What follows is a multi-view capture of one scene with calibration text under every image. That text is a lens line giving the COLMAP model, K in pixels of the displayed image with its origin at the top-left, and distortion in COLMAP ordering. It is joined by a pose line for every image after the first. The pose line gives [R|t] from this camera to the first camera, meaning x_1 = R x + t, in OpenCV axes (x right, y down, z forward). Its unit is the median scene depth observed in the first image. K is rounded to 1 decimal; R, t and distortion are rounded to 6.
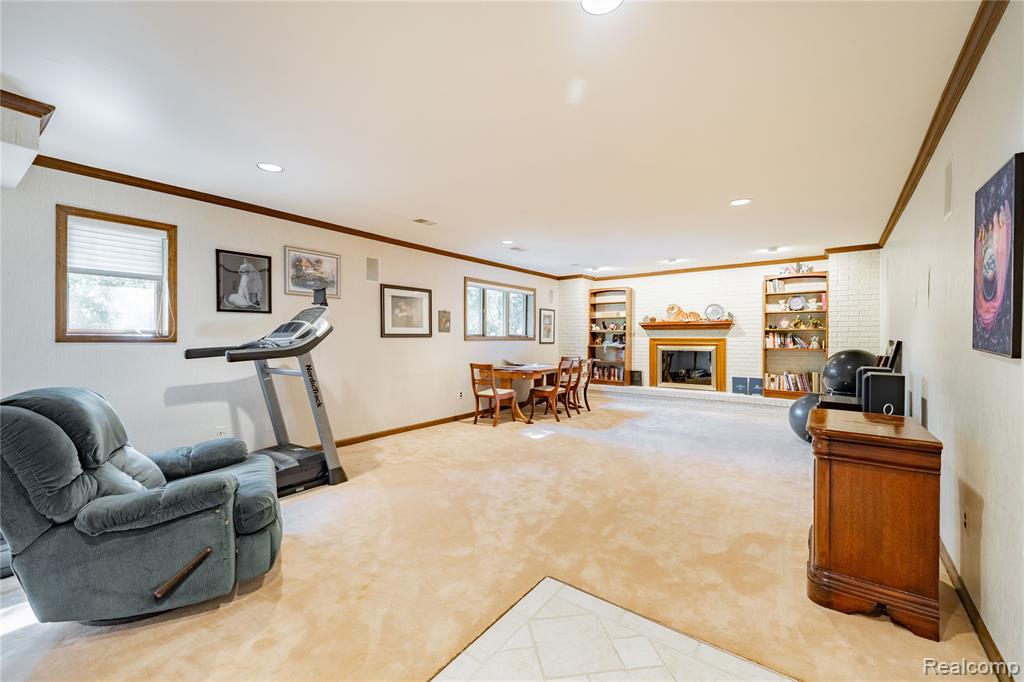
lens RADIAL K [[425.3, 0, 512.4], [0, 425.3, 337.7], [0, 0, 1]] dist [0.060038, -0.023625]
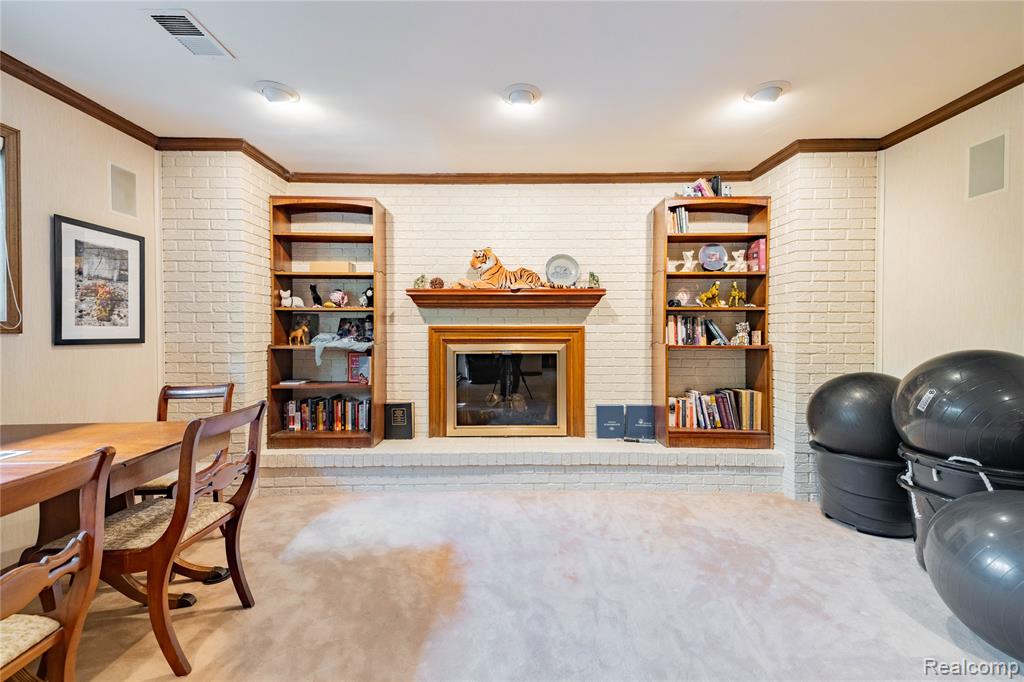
lens RADIAL K [[425.3, 0, 512.4], [0, 425.3, 337.7], [0, 0, 1]] dist [0.060038, -0.023625]
pose [[0.803635, -0.013622, 0.594967, 0.130538], [0.001687, 0.999786, 0.020613, 0.003566], [-0.595121, -0.015562, 0.803486, 0.600042]]
